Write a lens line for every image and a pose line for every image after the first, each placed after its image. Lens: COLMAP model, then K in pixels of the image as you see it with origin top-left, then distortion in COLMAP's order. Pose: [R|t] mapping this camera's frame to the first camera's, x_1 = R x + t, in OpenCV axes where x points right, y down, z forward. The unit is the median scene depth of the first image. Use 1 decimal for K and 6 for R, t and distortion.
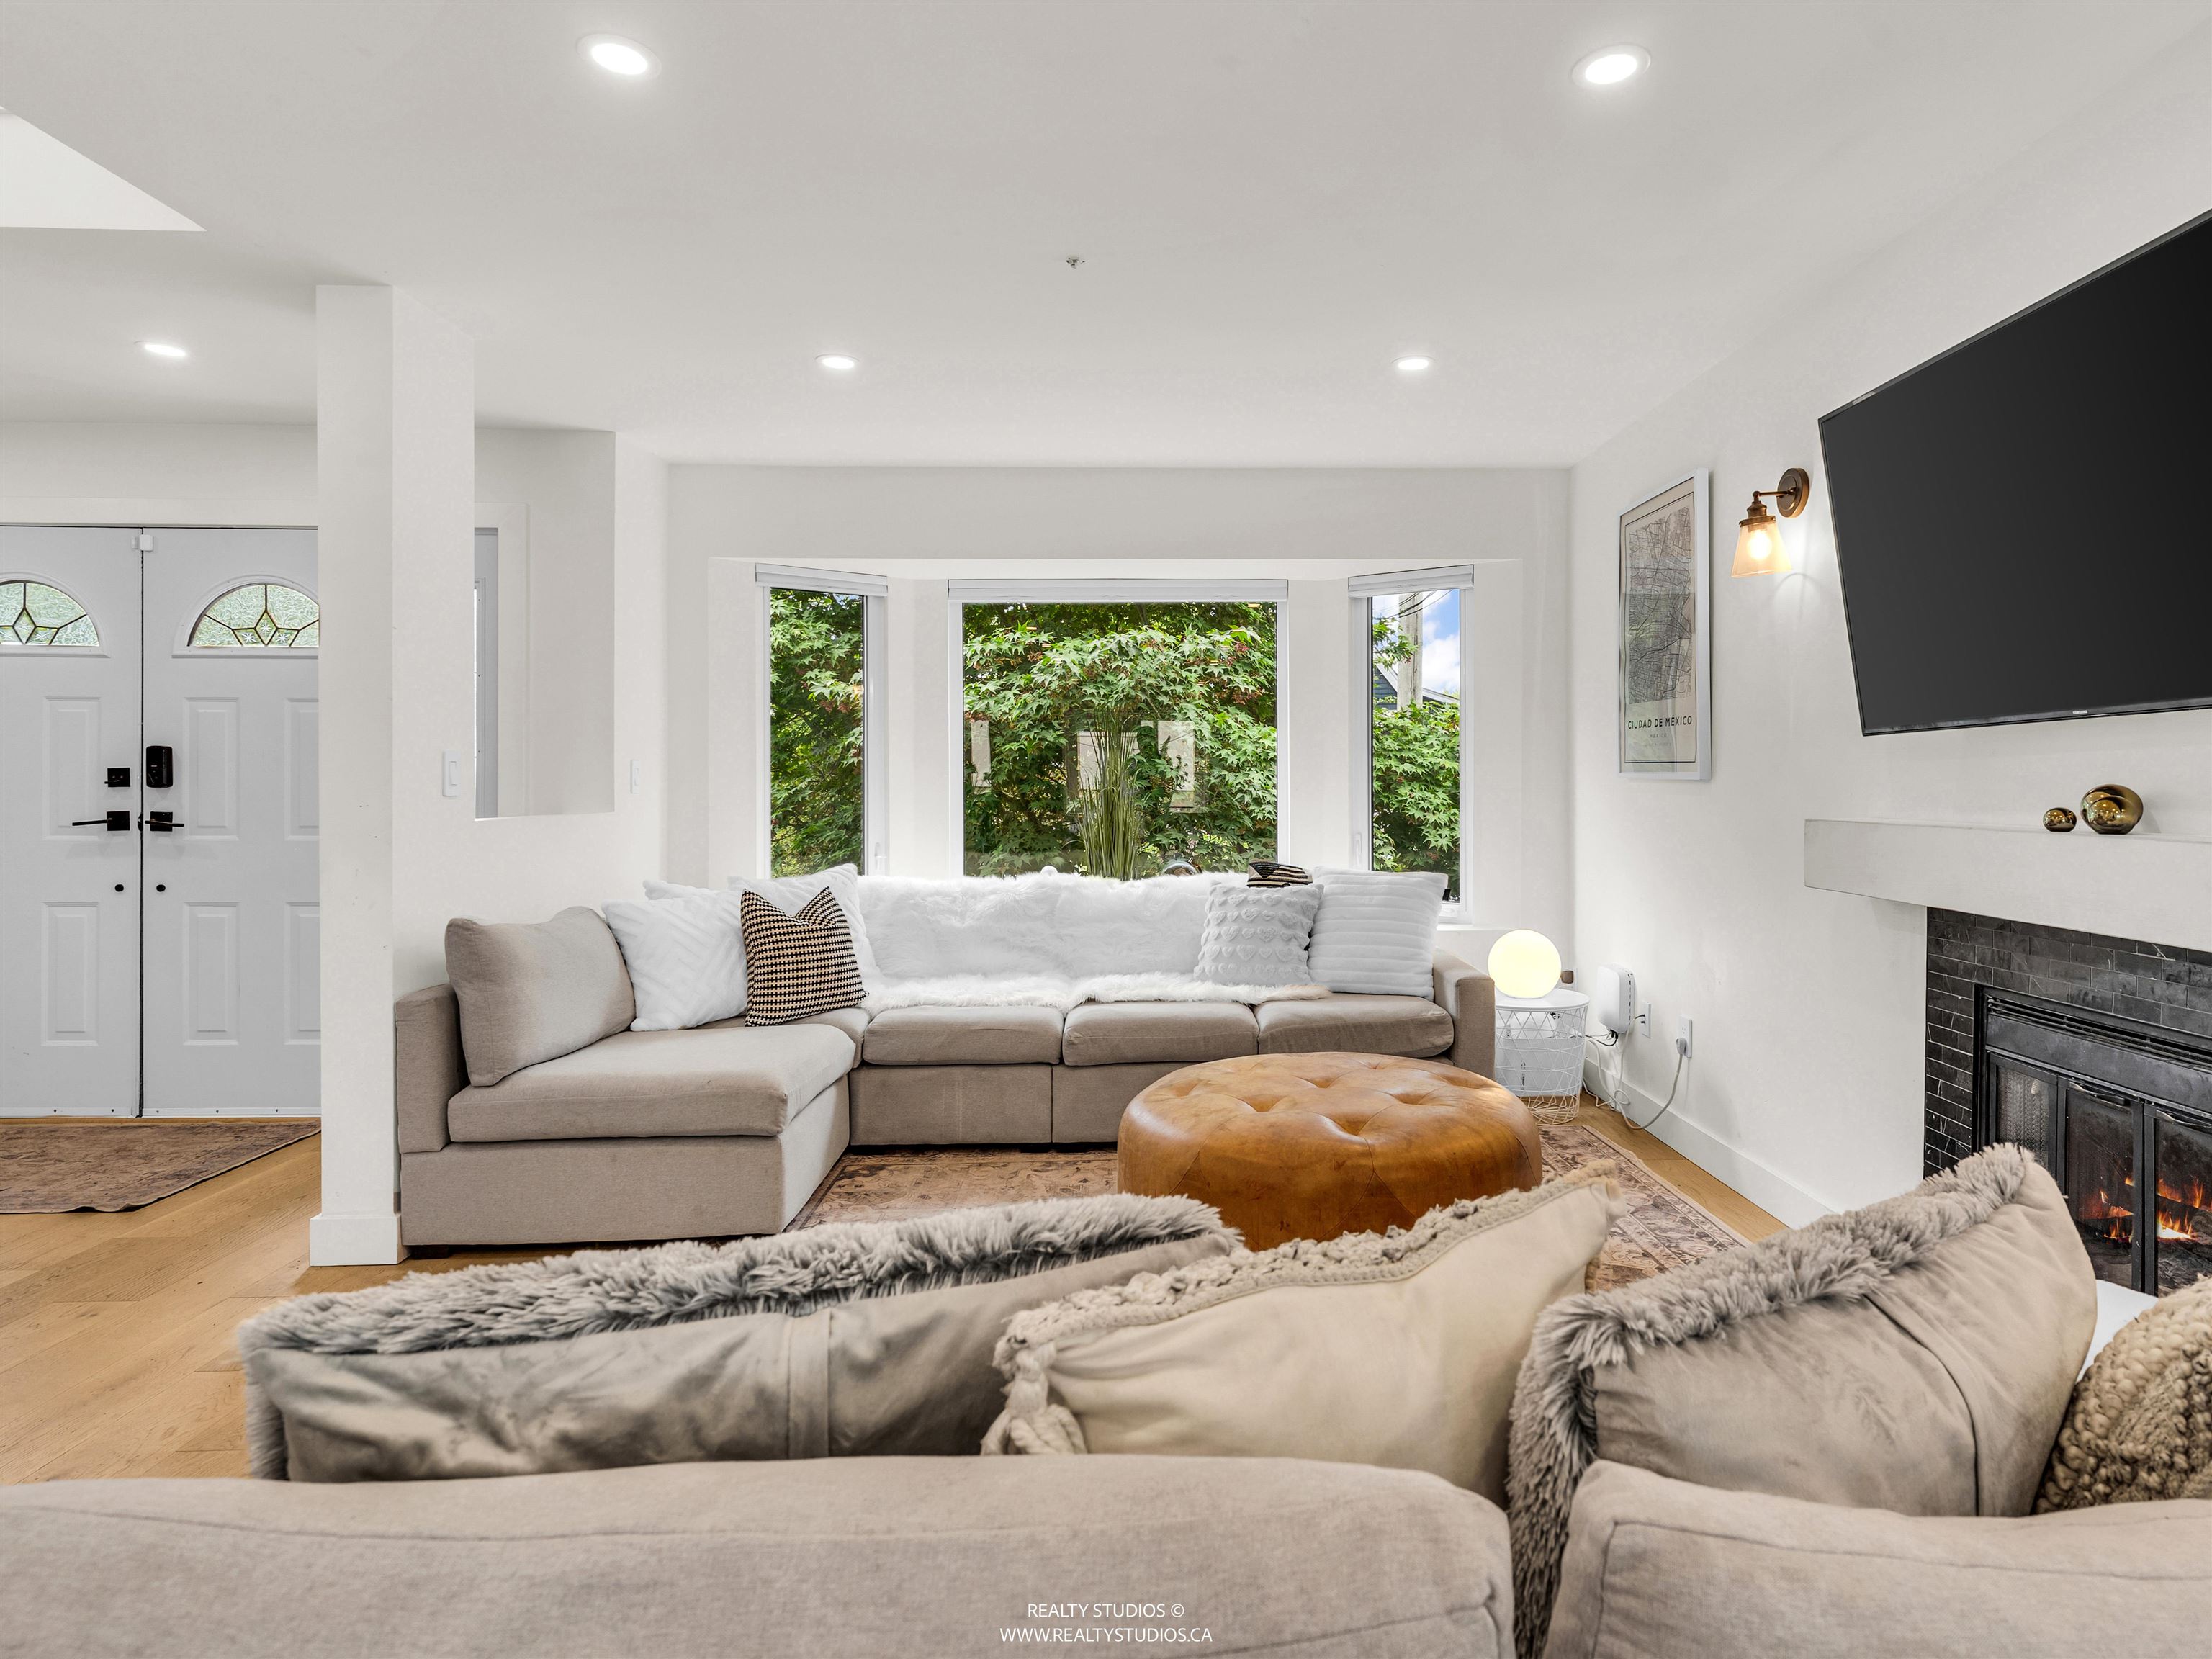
lens RADIAL K [[1215.5, 0, 1108.9], [0, 1215.5, 789.2], [0, 0, 1]] dist [0.000509, 0.001672]
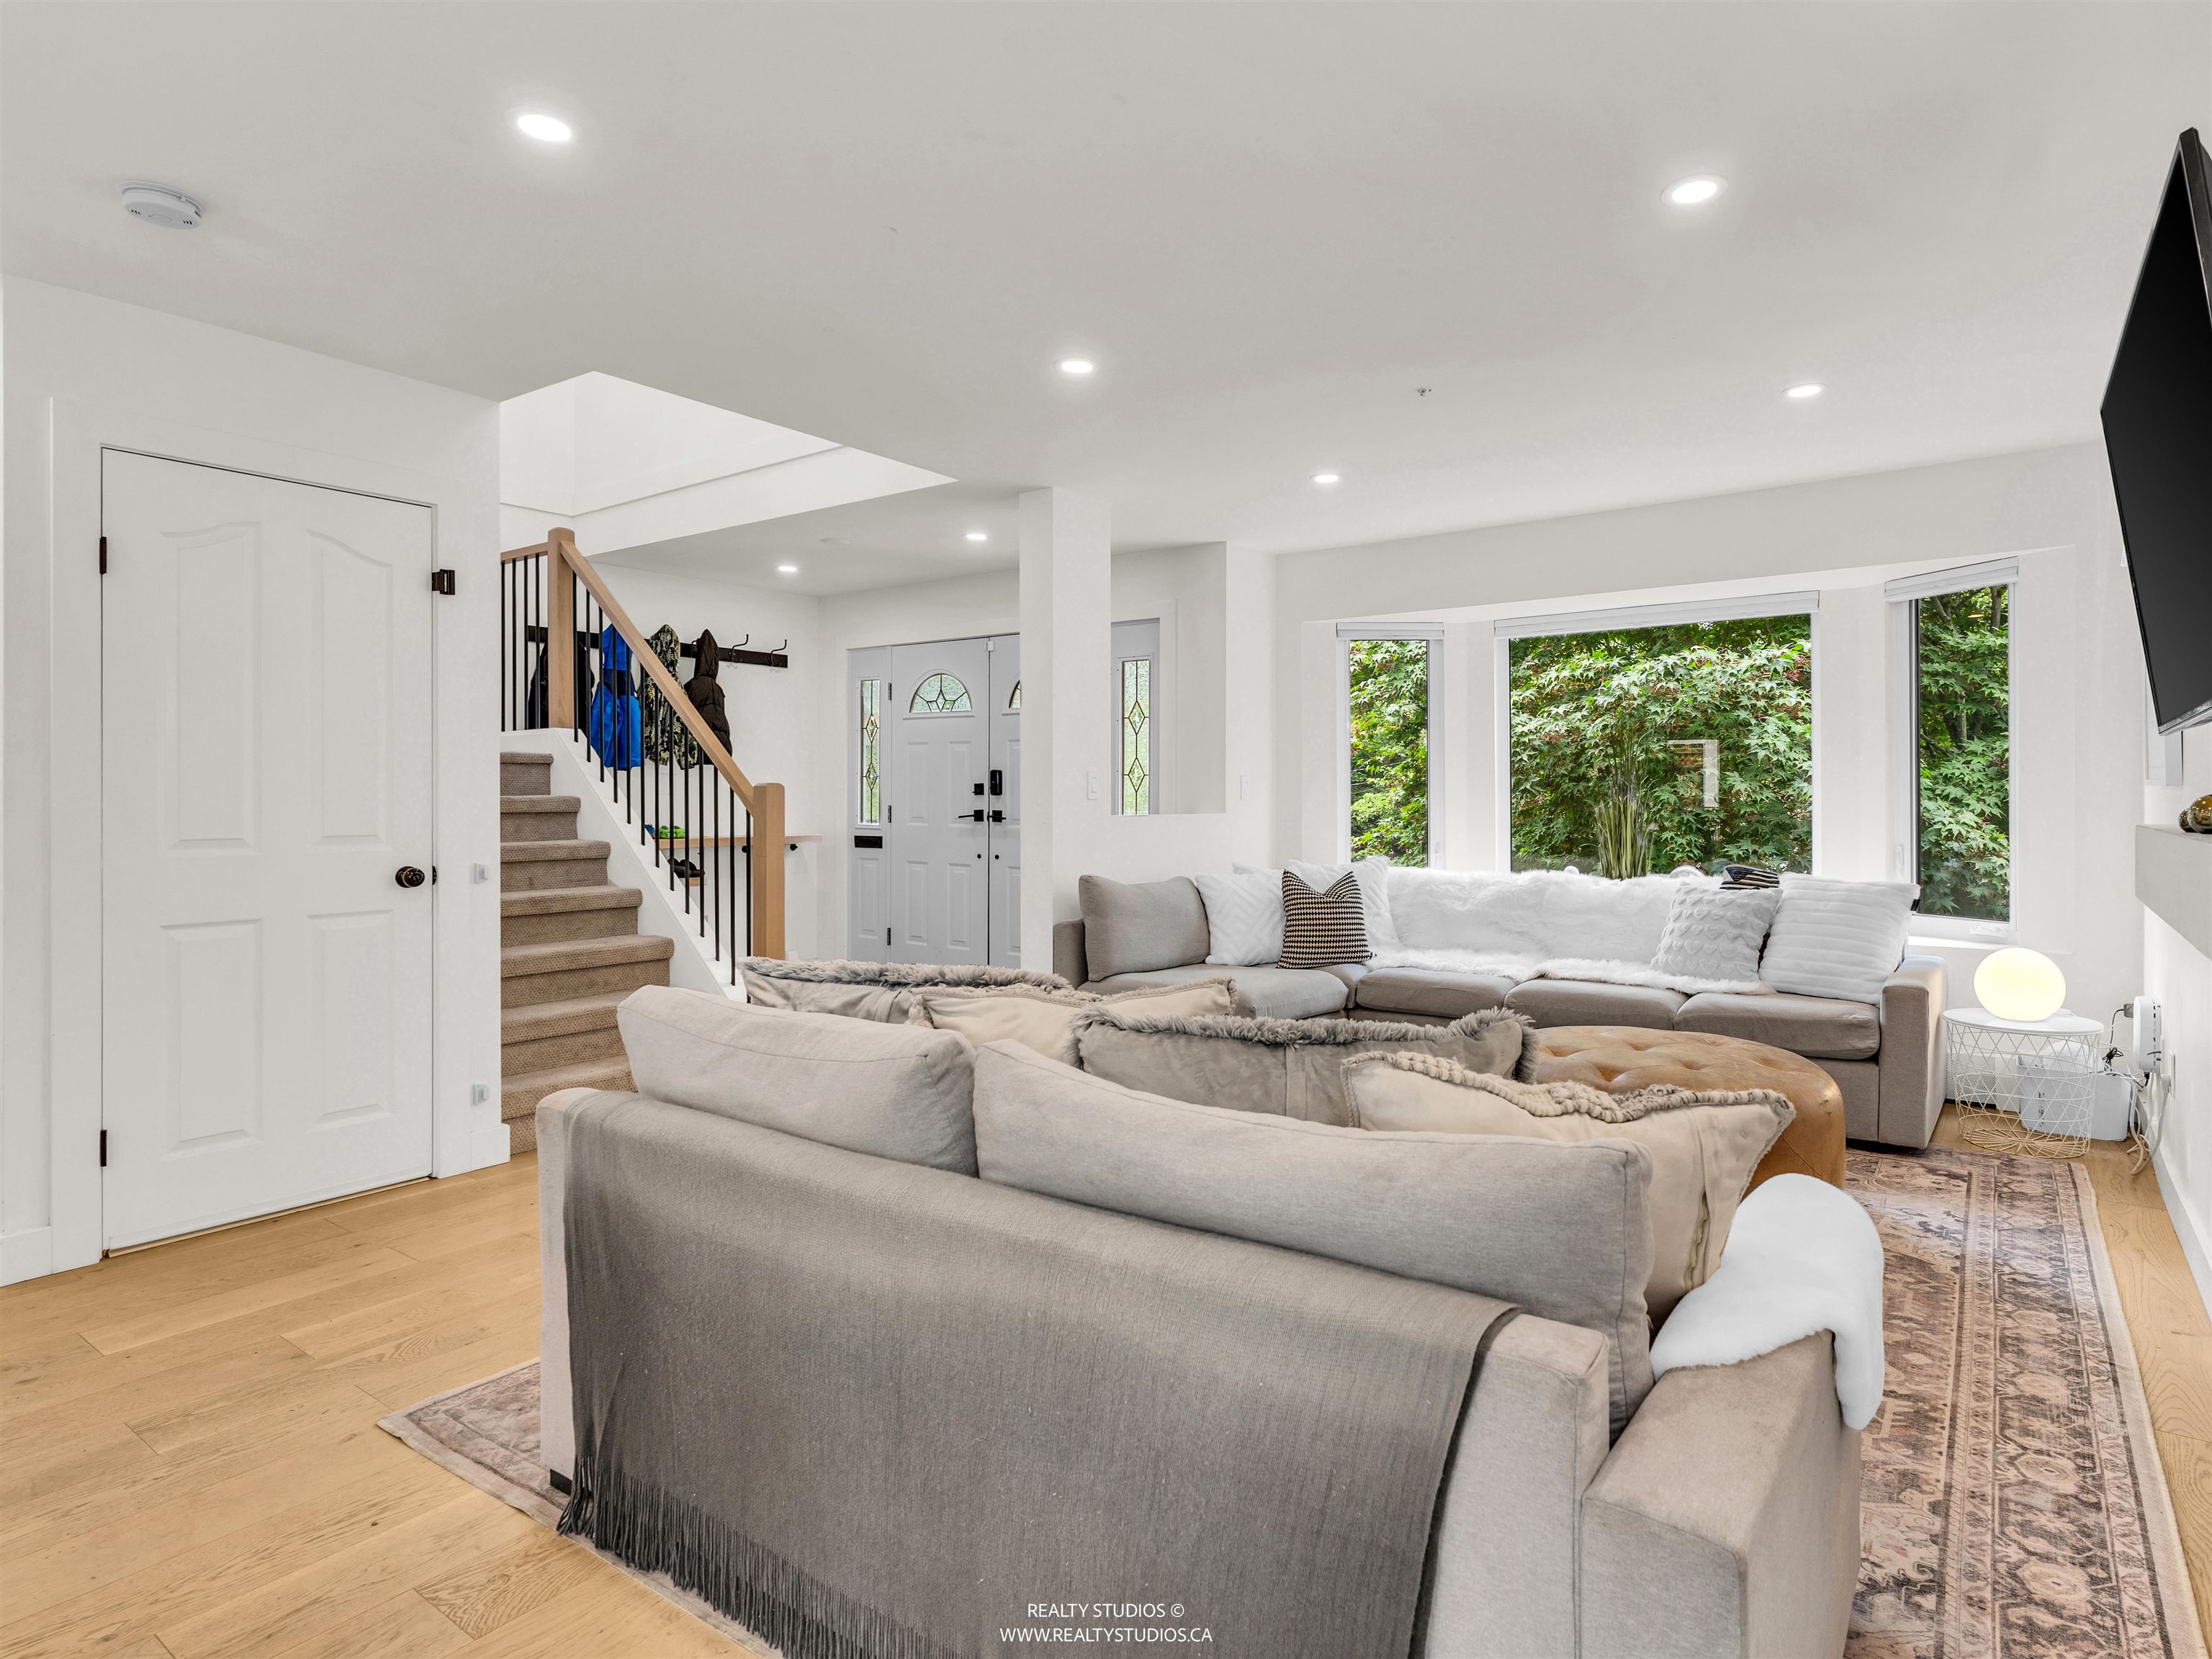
lens RADIAL K [[1186.6, 0, 1156.1], [0, 1186.6, 803.3], [0, 0, 1]] dist [-0.001112, -0.000011]
pose [[0.791609, 0.005090, -0.611007, 0.373969], [-0.008586, 0.999959, -0.002794, 0.012349], [0.610968, 0.007458, 0.791620, -0.133502]]
